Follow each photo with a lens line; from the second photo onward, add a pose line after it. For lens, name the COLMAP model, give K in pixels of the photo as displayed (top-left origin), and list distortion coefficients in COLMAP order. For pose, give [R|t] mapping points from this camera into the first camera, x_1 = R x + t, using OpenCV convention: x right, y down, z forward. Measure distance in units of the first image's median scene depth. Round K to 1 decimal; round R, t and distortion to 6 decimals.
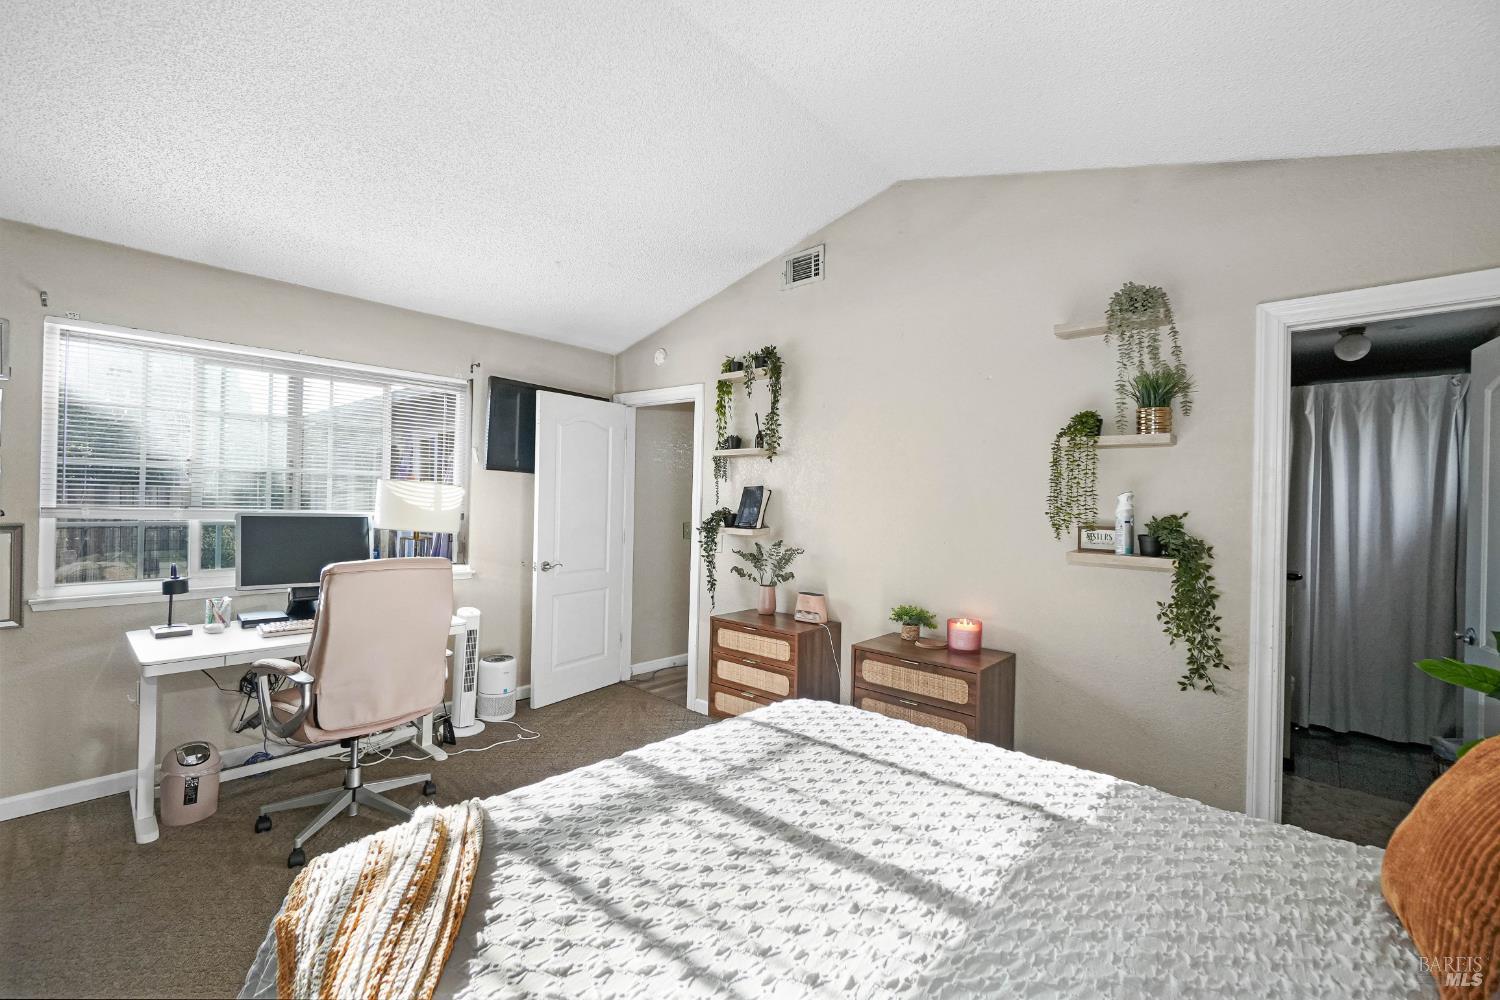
lens RADIAL K [[652.9, 0, 750.7], [0, 652.9, 495.6], [0, 0, 1]] dist [-0.008107, 0.004017]
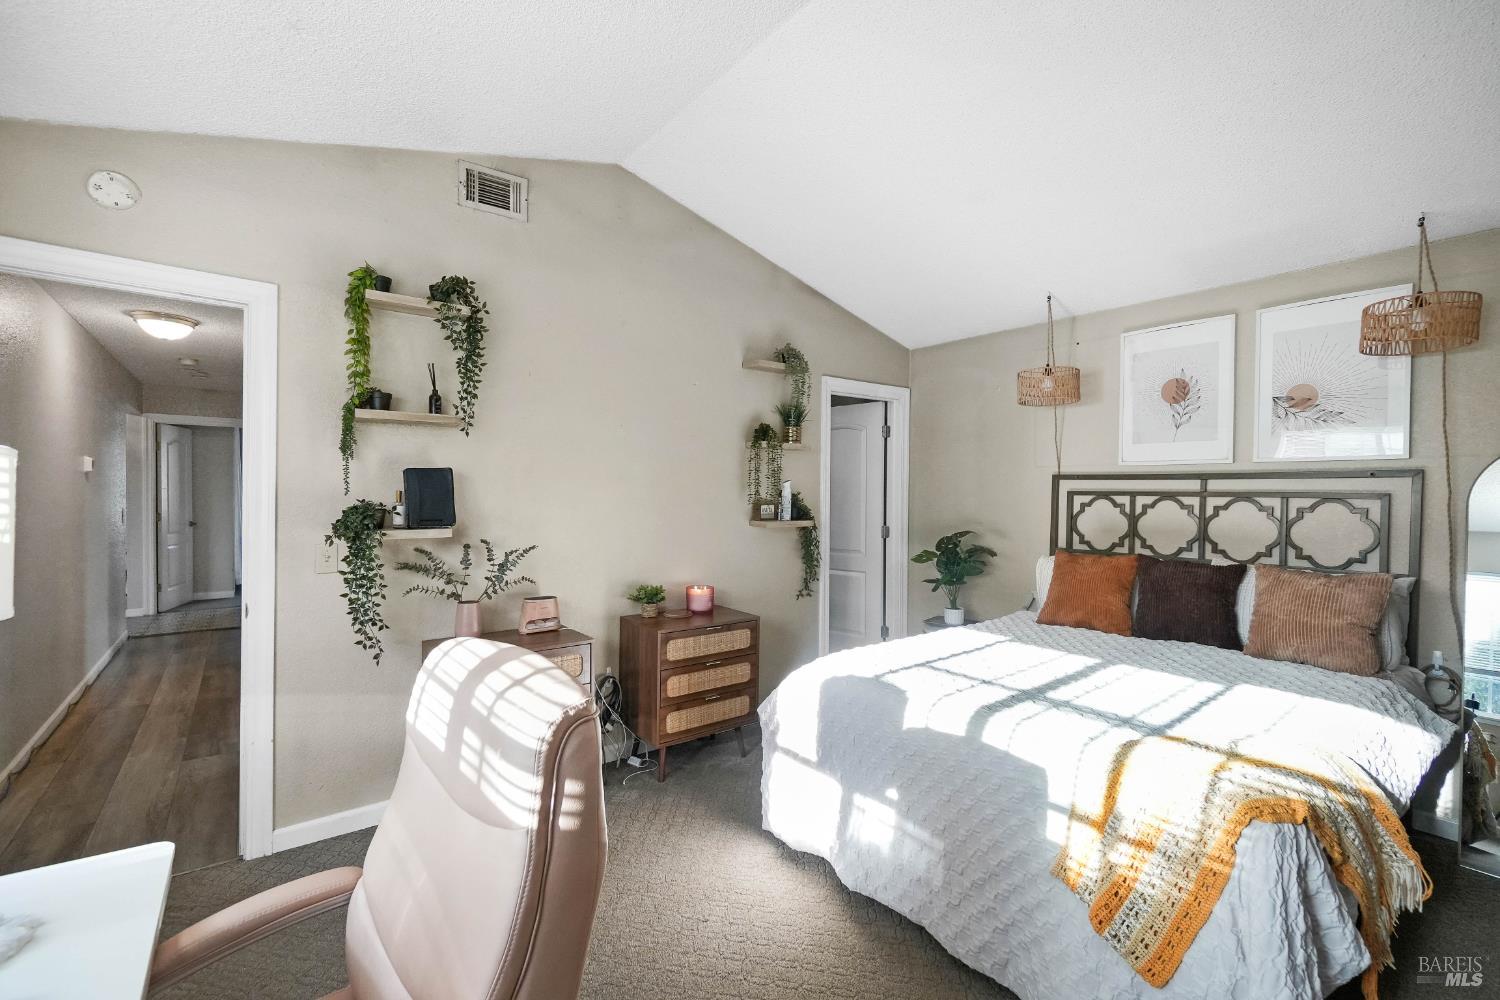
lens RADIAL K [[652.9, 0, 750.7], [0, 652.9, 495.6], [0, 0, 1]] dist [-0.008107, 0.004017]
pose [[0.164342, -0.028228, 0.986000, -0.729810], [-0.011064, 0.999475, 0.030458, -0.011771], [-0.986341, -0.015914, 0.163943, 0.627441]]
